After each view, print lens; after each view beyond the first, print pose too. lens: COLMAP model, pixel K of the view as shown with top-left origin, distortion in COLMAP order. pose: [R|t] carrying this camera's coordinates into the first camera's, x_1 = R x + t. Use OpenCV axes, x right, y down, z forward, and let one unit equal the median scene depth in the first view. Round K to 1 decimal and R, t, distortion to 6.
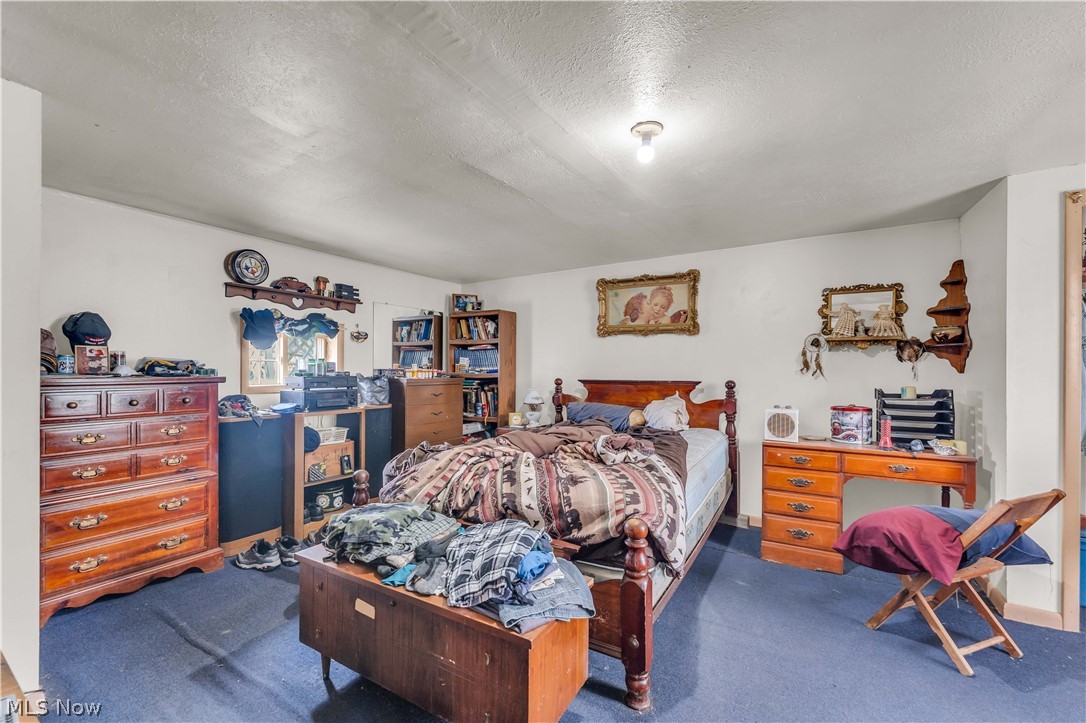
lens RADIAL K [[452.5, 0, 536.8], [0, 452.5, 360.2], [0, 0, 1]] dist [0.000795, 0.000007]
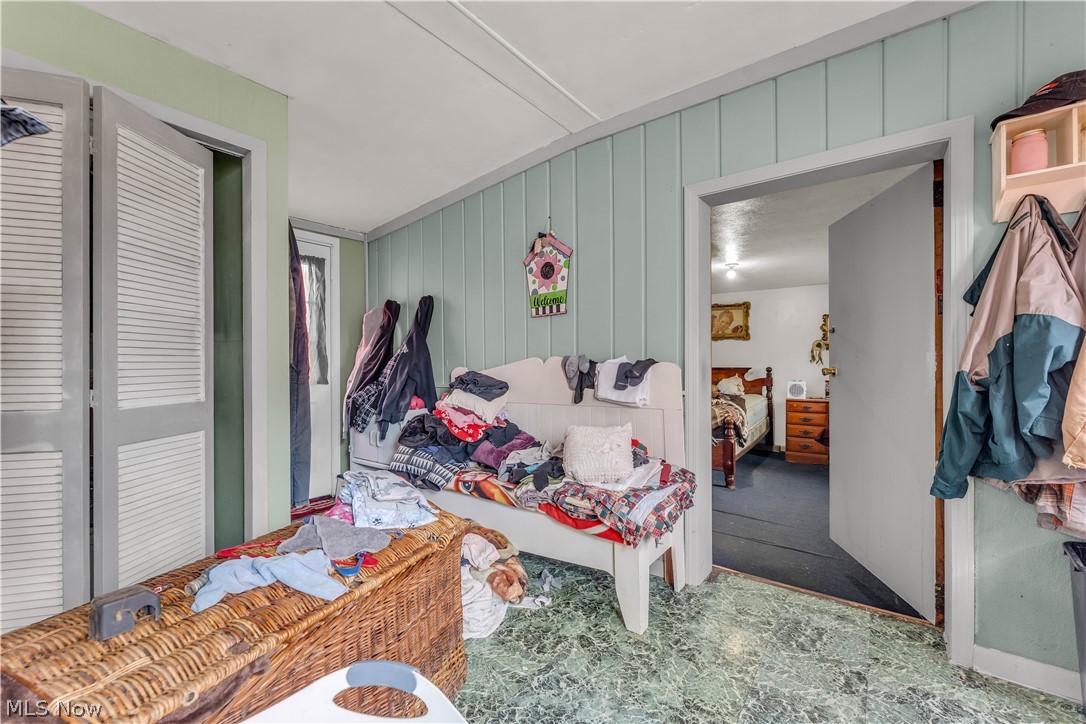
lens RADIAL K [[452.5, 0, 536.8], [0, 452.5, 360.7], [0, 0, 1]] dist [0.000795, 0.000007]
pose [[0.996764, -0.006472, -0.080127, -0.338065], [0.007887, 0.999818, 0.017355, -0.017404], [0.080000, -0.017931, 0.996634, -0.844246]]
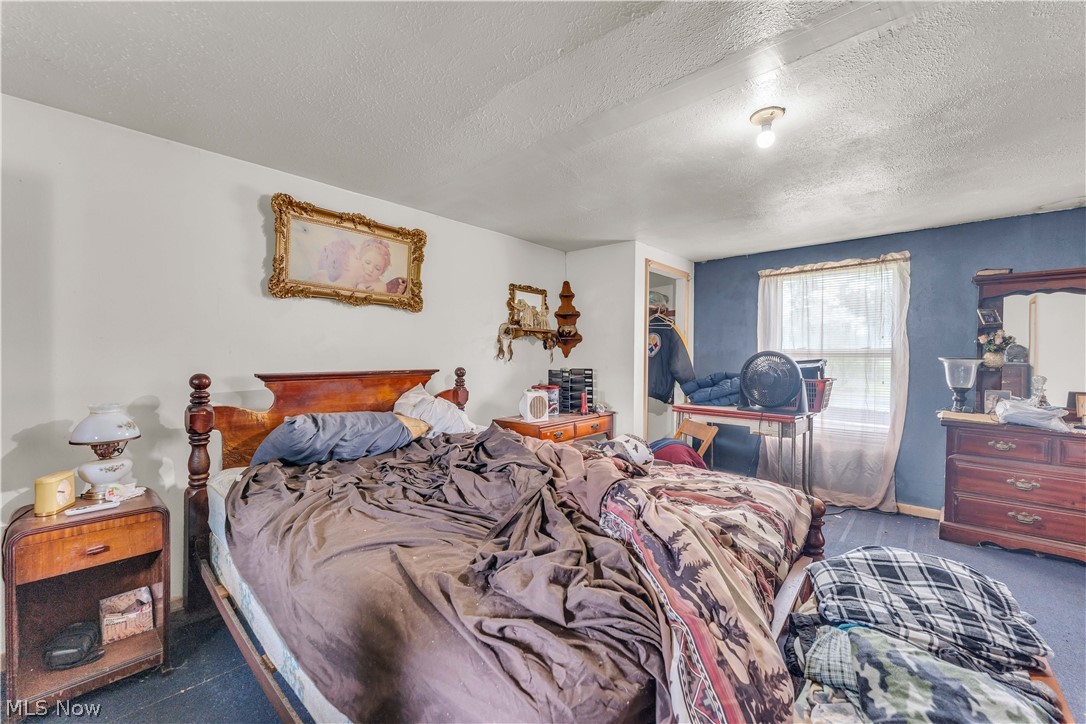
lens RADIAL K [[452.5, 0, 536.8], [0, 452.5, 360.7], [0, 0, 1]] dist [0.000795, 0.000007]
pose [[0.142447, -0.010372, 0.989748, -0.467164], [-0.018561, 0.999741, 0.013148, 0.017712], [-0.989628, -0.020244, 0.142218, 0.761129]]
